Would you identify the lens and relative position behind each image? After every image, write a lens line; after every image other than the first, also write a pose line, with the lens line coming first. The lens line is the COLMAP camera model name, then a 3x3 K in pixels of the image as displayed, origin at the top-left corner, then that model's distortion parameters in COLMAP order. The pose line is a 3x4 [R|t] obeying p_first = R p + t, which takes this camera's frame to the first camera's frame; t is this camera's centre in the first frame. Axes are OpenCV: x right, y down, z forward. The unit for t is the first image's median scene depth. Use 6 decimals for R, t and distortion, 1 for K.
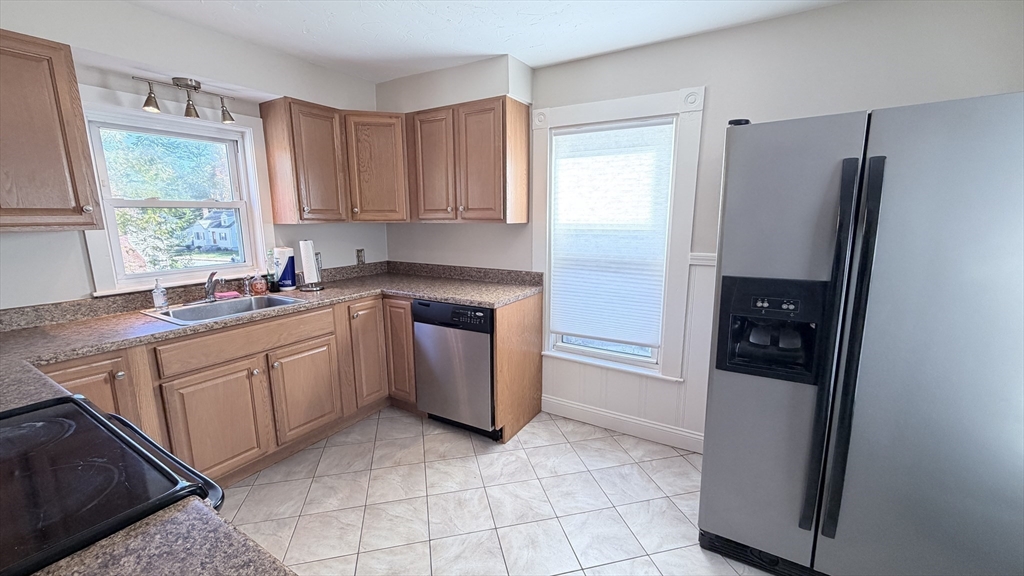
lens RADIAL K [[405.8, 0, 513.4], [0, 405.8, 289.2], [0, 0, 1]] dist [0.000254, -0.000185]
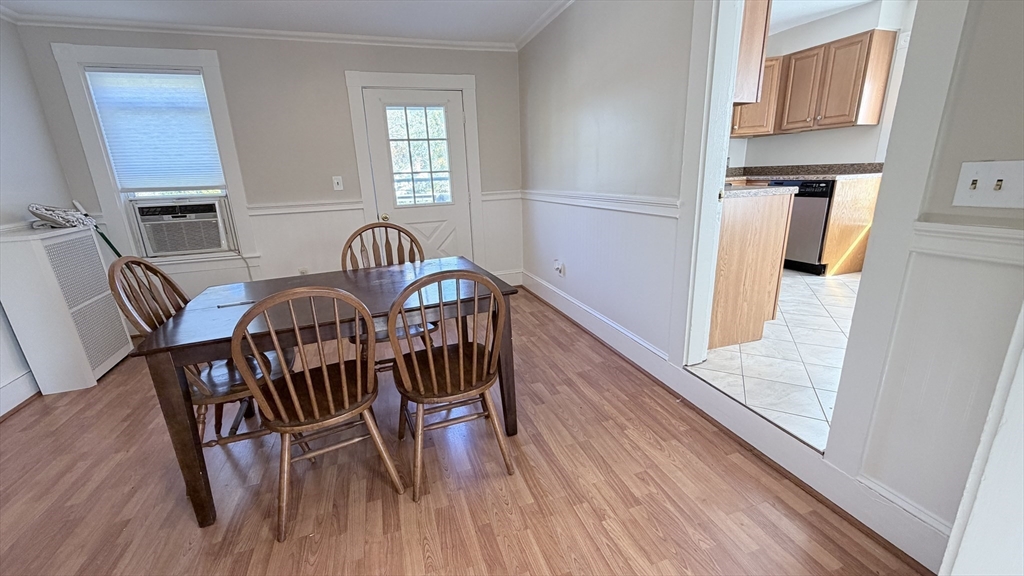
lens RADIAL K [[405.8, 0, 513.4], [0, 405.8, 289.2], [0, 0, 1]] dist [0.000254, -0.000185]
pose [[0.766000, 0.154155, -0.624083, 0.038100], [-0.082235, 0.986344, 0.142702, 0.310537], [0.637559, -0.057988, 0.768216, -0.915418]]
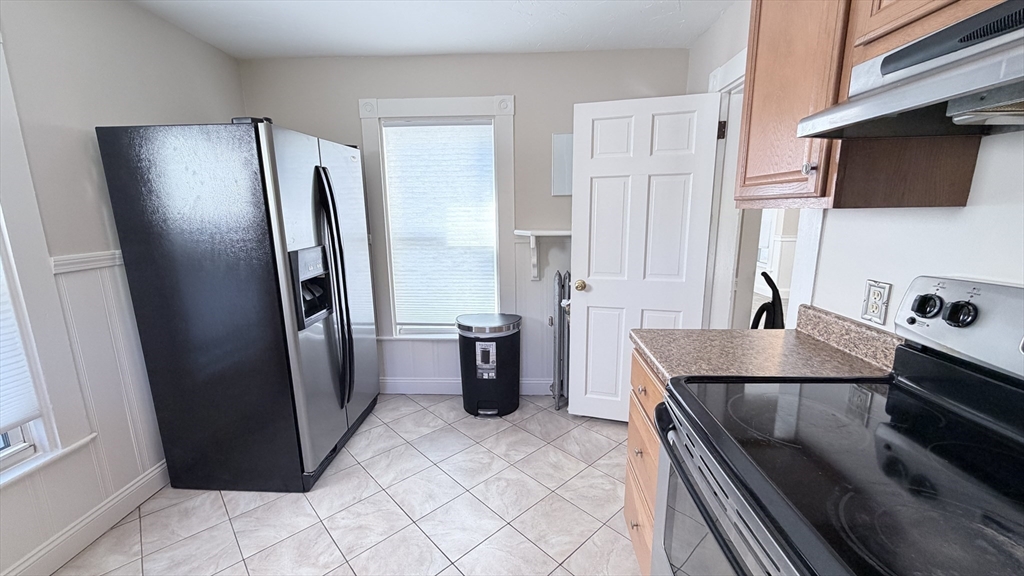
lens RADIAL K [[405.8, 0, 513.4], [0, 405.8, 289.2], [0, 0, 1]] dist [0.000254, -0.000185]
pose [[-0.488372, -0.157994, 0.858214, -0.514793], [0.171750, 0.946834, 0.272044, -0.087448], [-0.855567, 0.280257, -0.435271, 0.596485]]
